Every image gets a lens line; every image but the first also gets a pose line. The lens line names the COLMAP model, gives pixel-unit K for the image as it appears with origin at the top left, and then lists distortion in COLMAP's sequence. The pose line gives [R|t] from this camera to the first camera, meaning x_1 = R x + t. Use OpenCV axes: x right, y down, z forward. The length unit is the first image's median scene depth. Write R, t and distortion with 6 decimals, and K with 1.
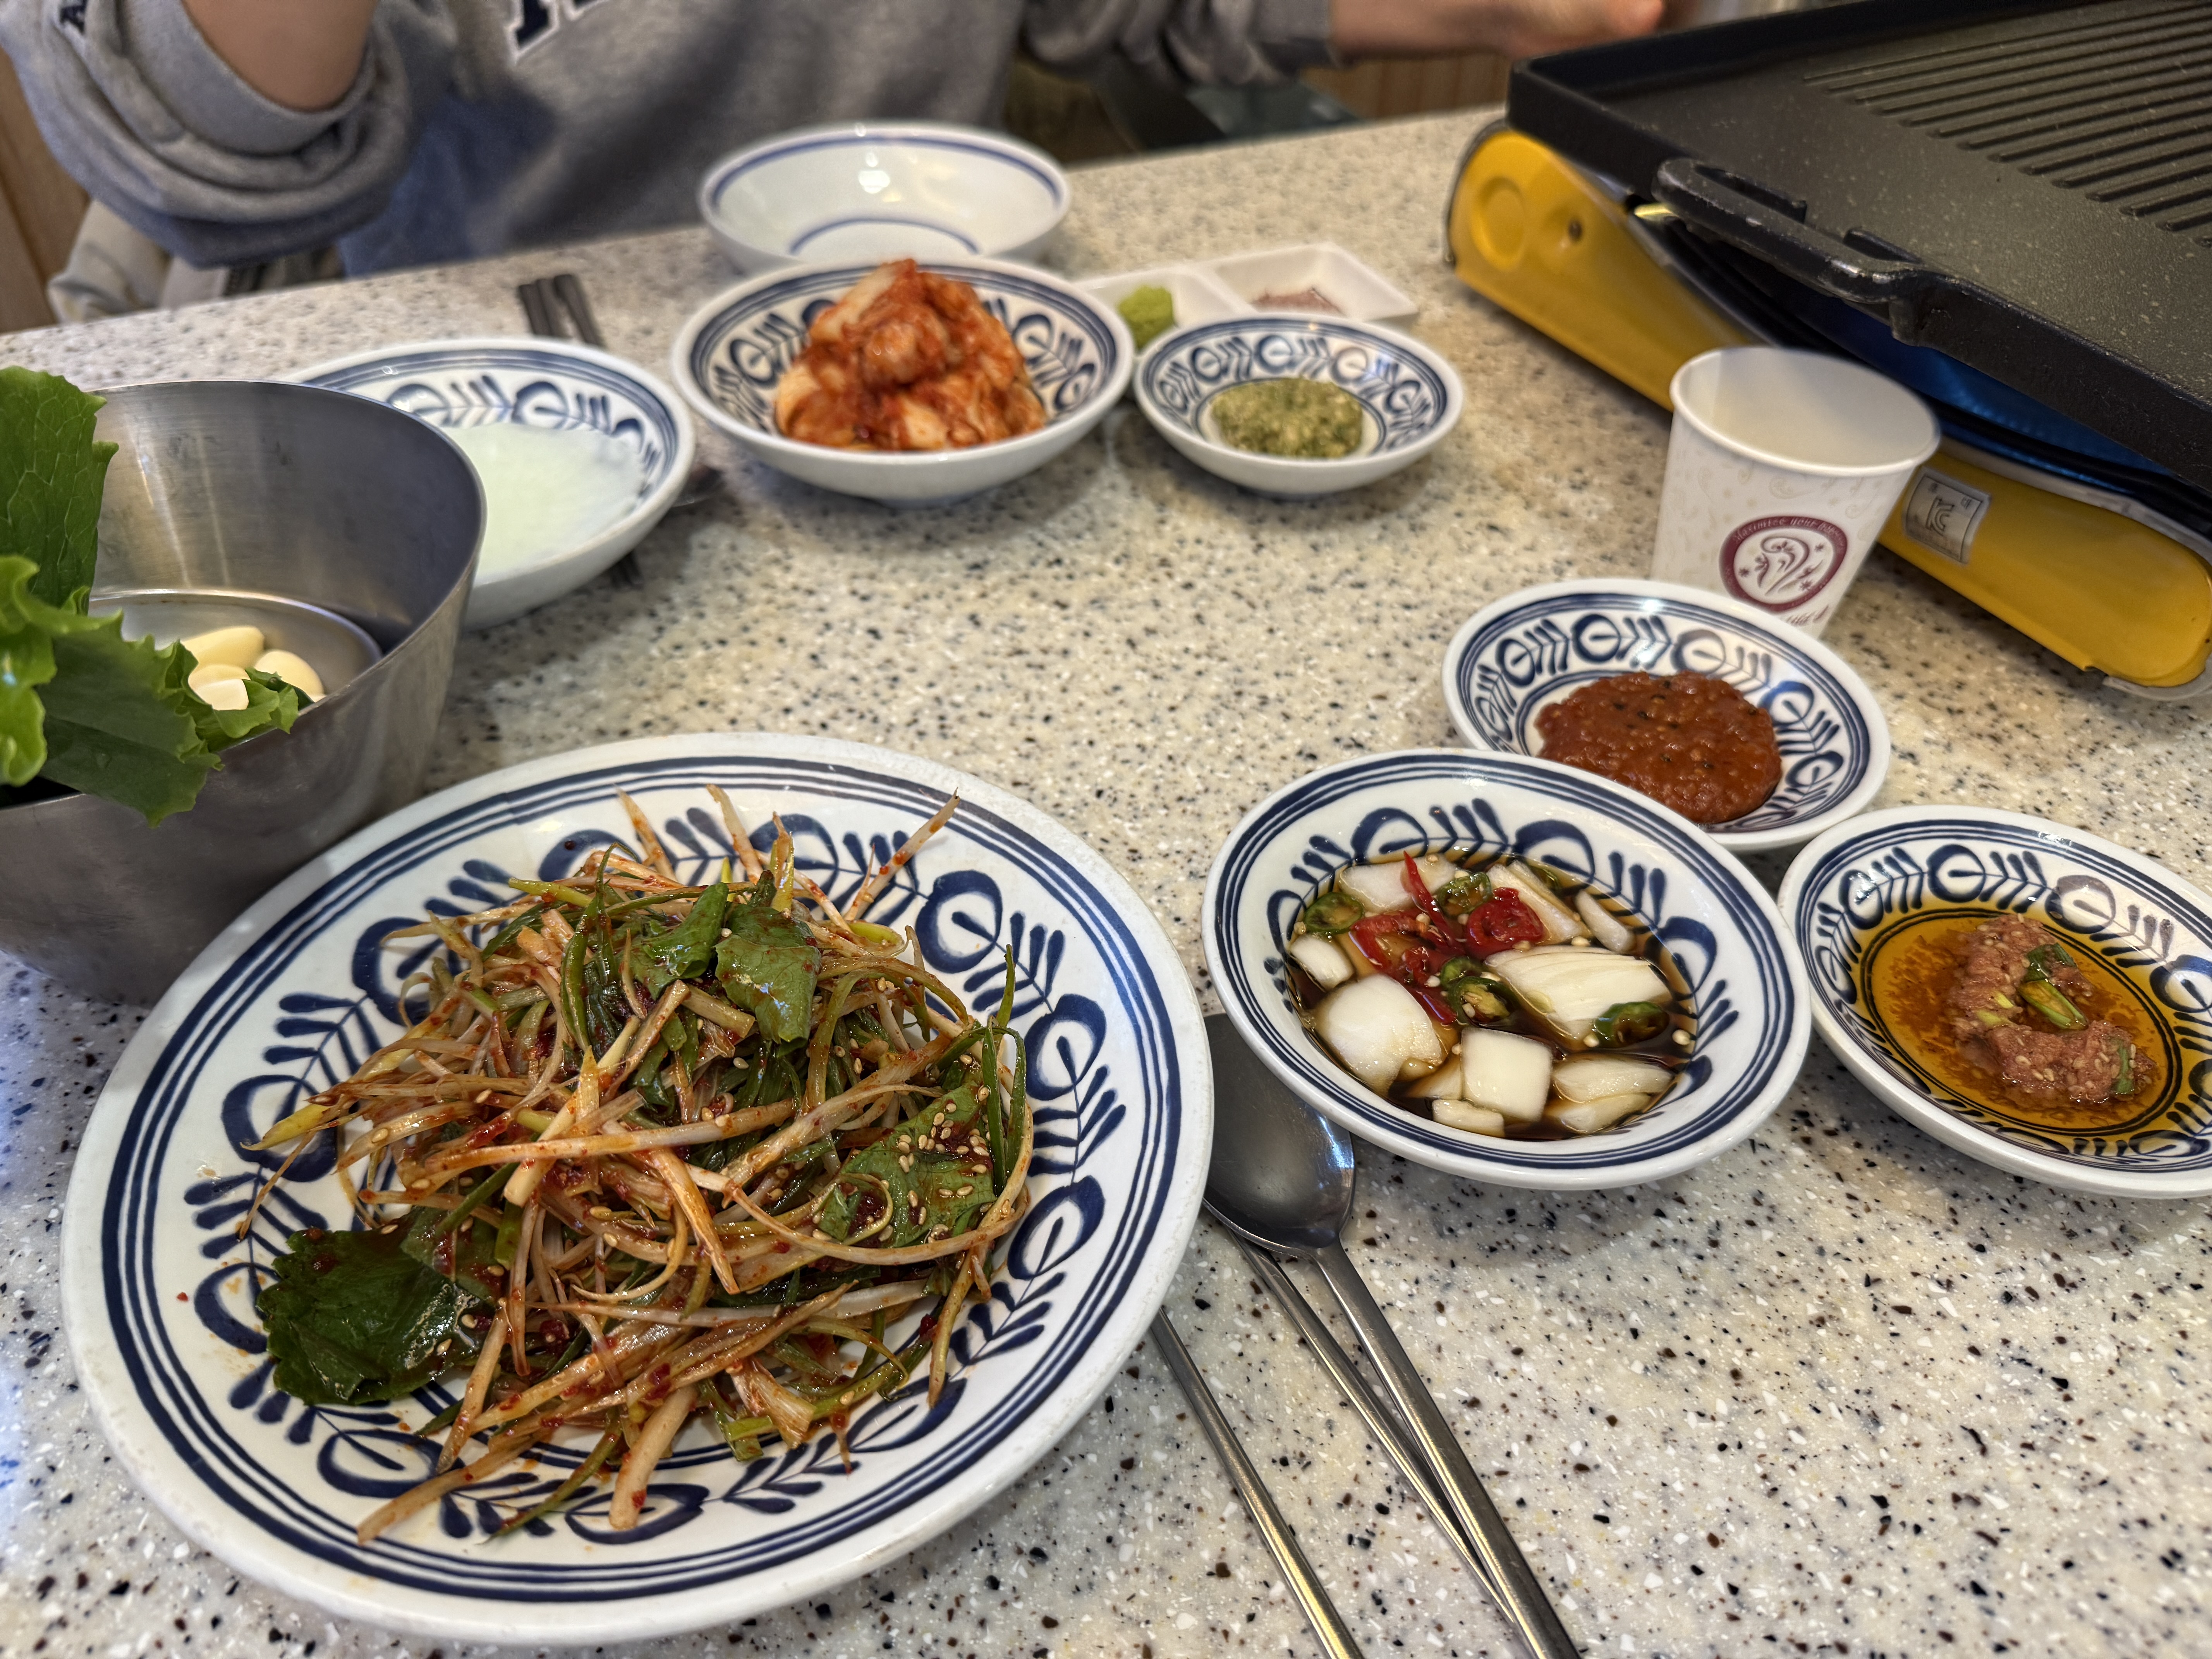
lens RADIAL K [[1769.7, 0, 1106.0], [0, 1769.7, 829.5], [0, 0, 1]] dist [-0.033595, -0.005119]
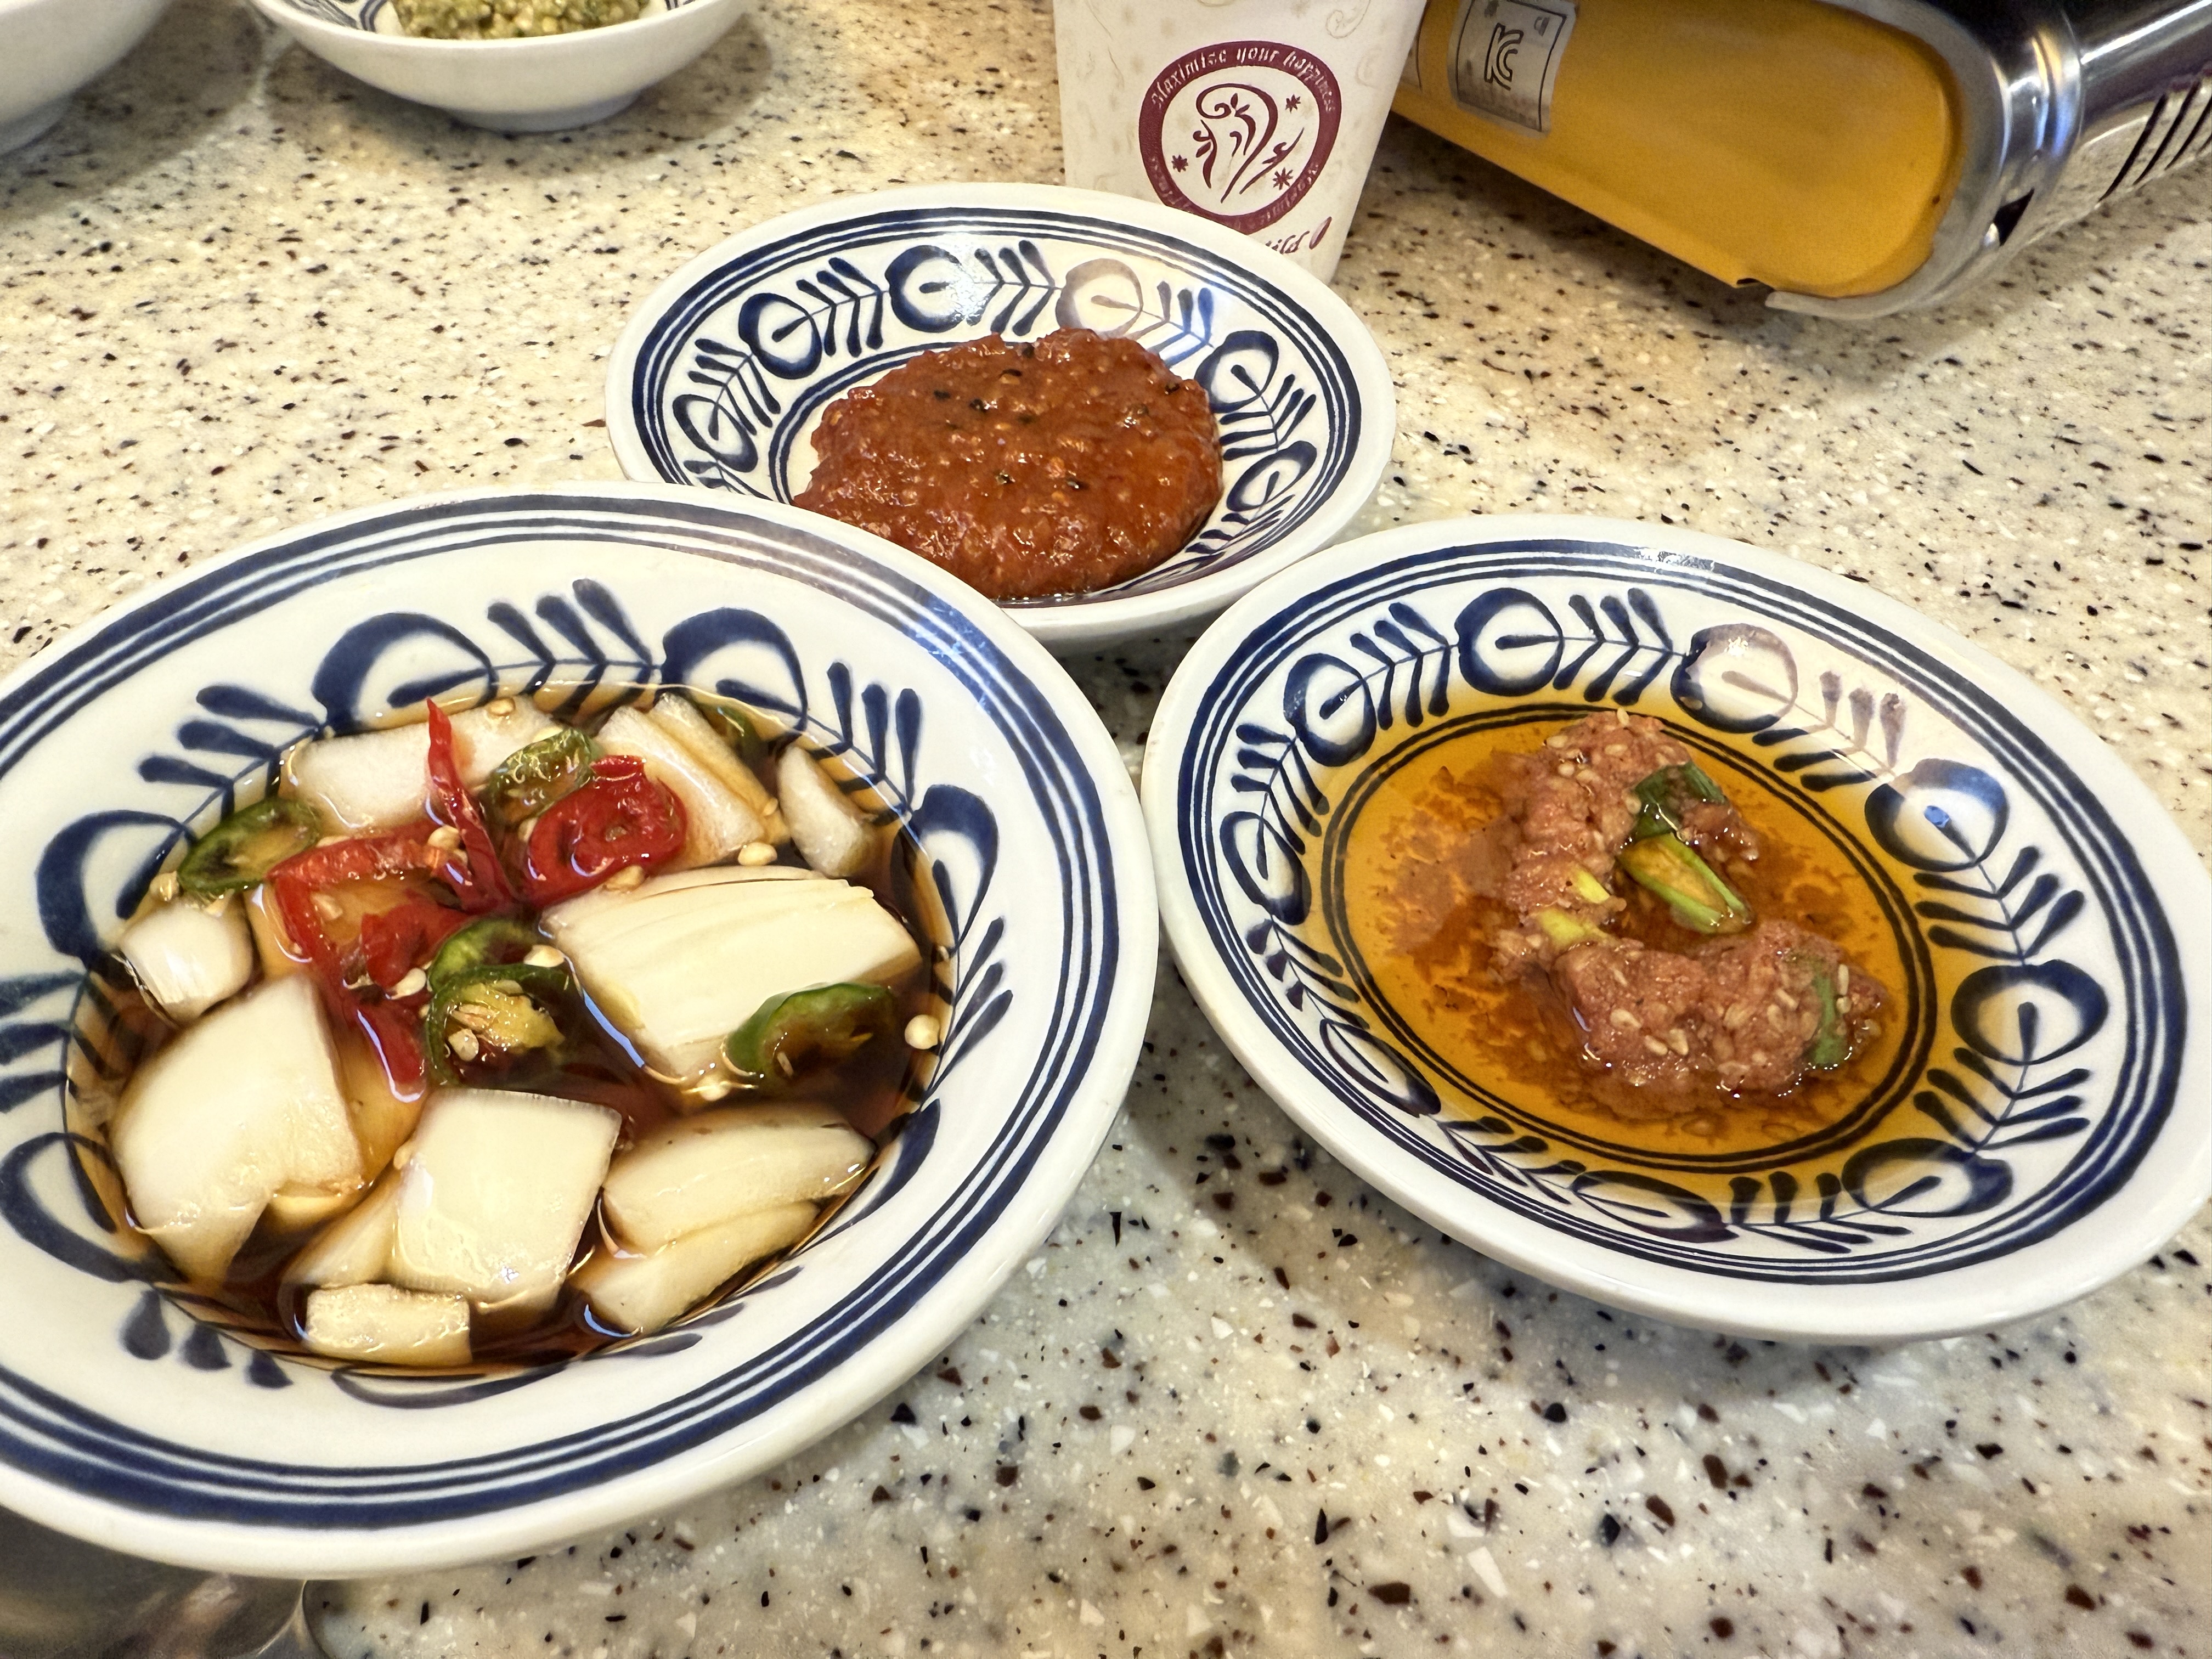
lens RADIAL K [[1514.6, 0, 1106.0], [0, 1514.6, 829.5], [0, 0, 1]] dist [0.003864, 0.000781]
pose [[0.990739, -0.101930, 0.089702, 0.322943], [0.089980, 0.987626, 0.128450, 0.011230], [-0.101684, -0.119189, 0.987651, 0.560438]]
